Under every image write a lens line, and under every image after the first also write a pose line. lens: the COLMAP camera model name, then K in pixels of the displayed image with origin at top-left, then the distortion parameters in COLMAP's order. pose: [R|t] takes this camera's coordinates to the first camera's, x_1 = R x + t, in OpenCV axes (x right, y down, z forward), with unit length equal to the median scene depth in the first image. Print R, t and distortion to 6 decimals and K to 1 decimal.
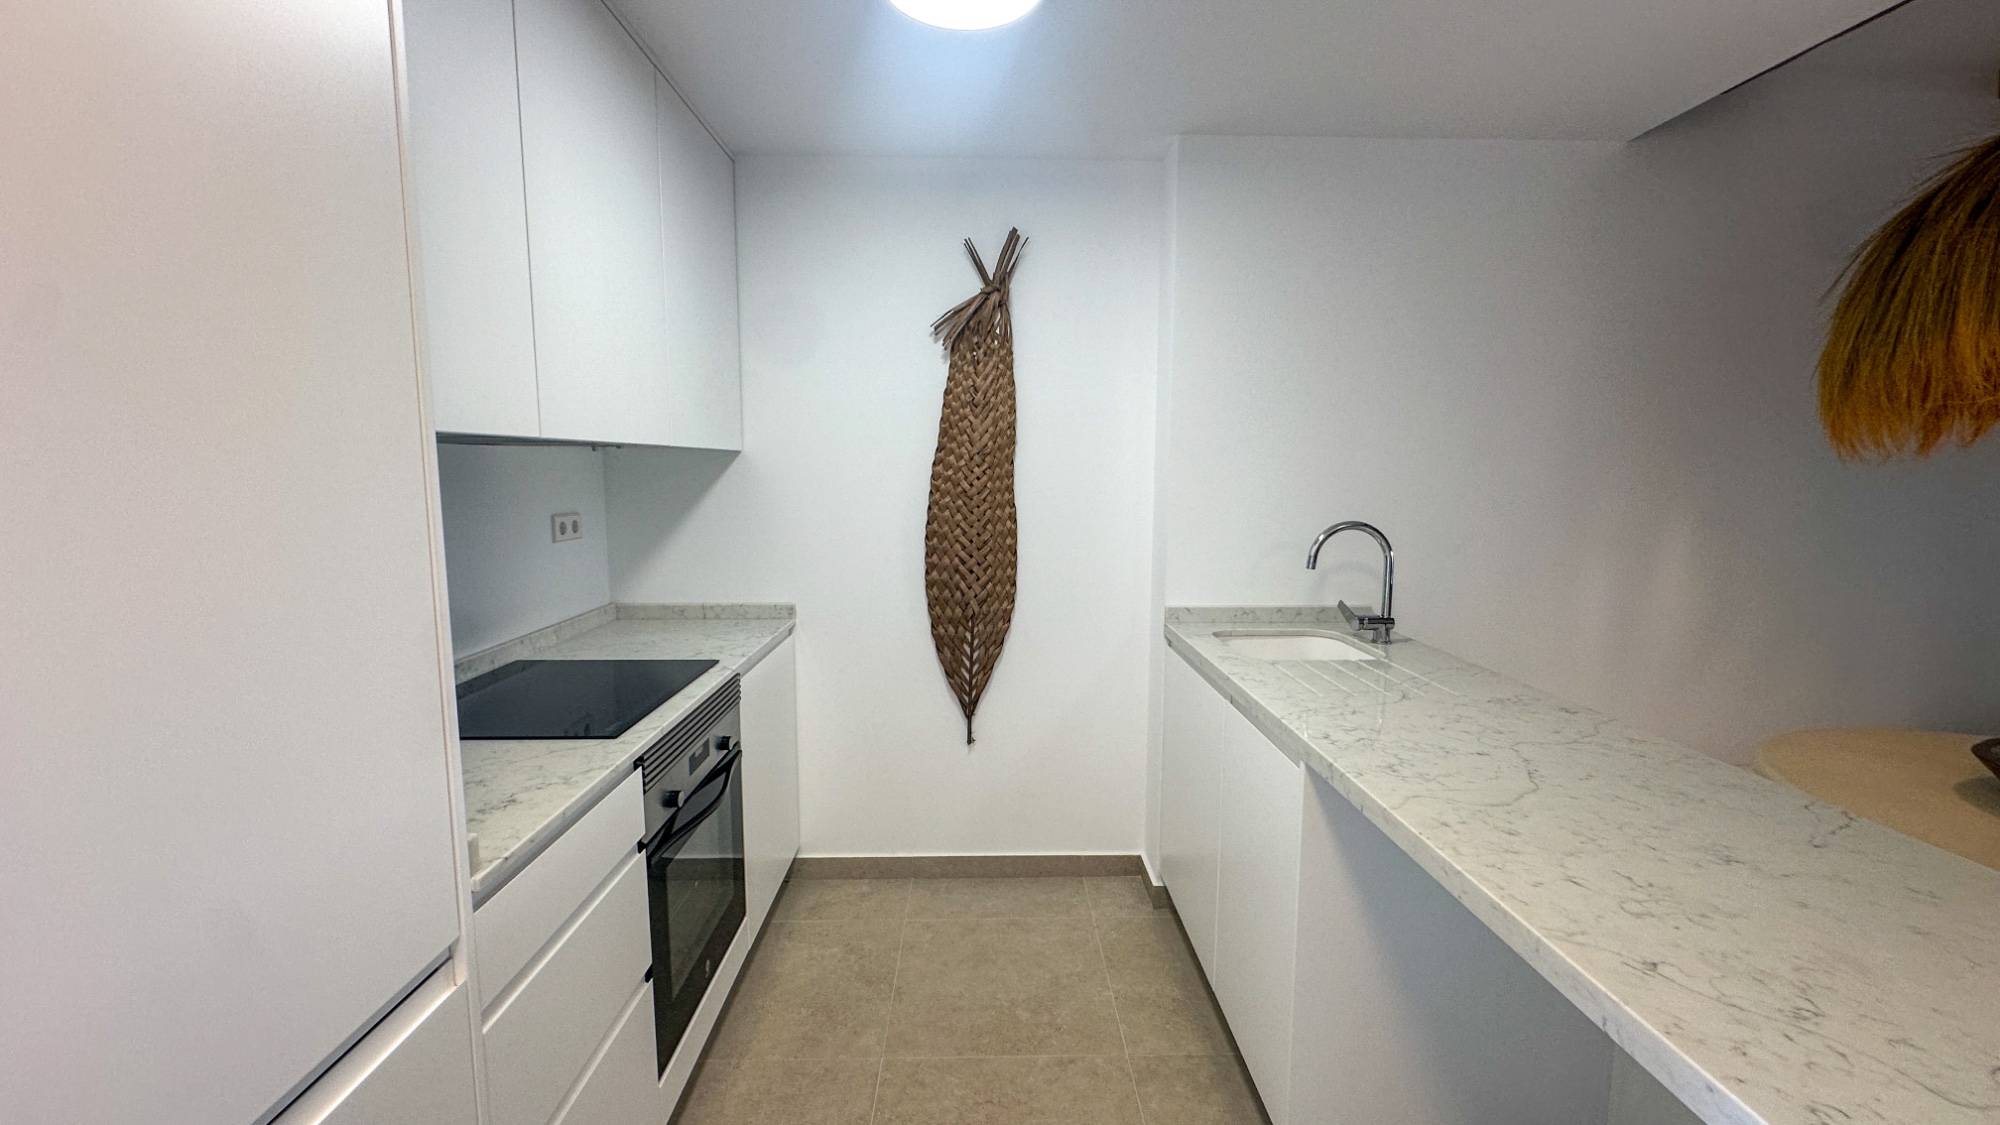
lens RADIAL K [[762.5, 0, 1000.8], [0, 762.5, 545.1], [0, 0, 1]] dist [0.000082, 0.000003]
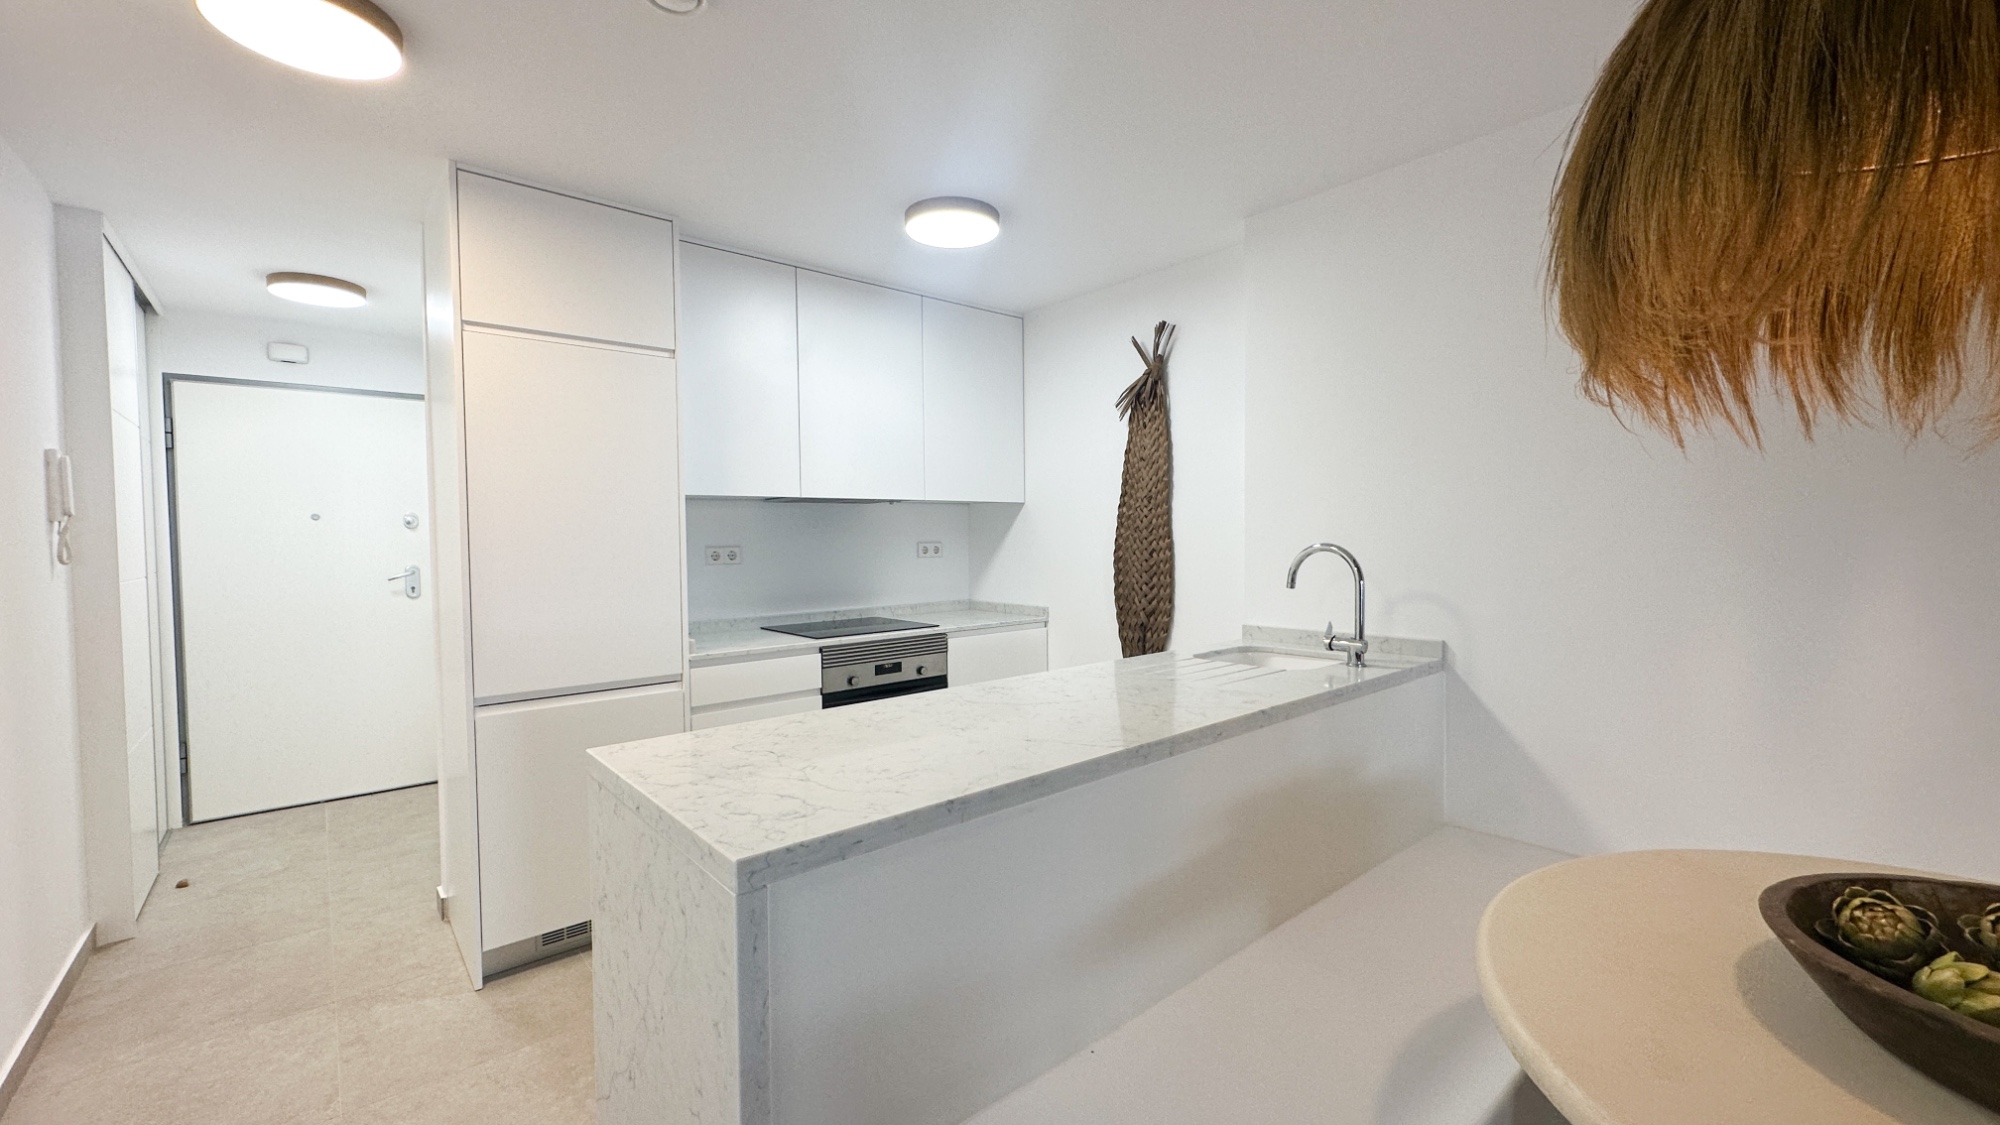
lens RADIAL K [[792.5, 0, 1002.4], [0, 792.5, 560.8], [0, 0, 1]] dist [-0.000051, -0.000004]
pose [[0.632937, 0.014772, -0.774062, 0.844906], [-0.064941, 0.997307, -0.034069, 0.047565], [0.771474, 0.071832, 0.632193, -0.019407]]
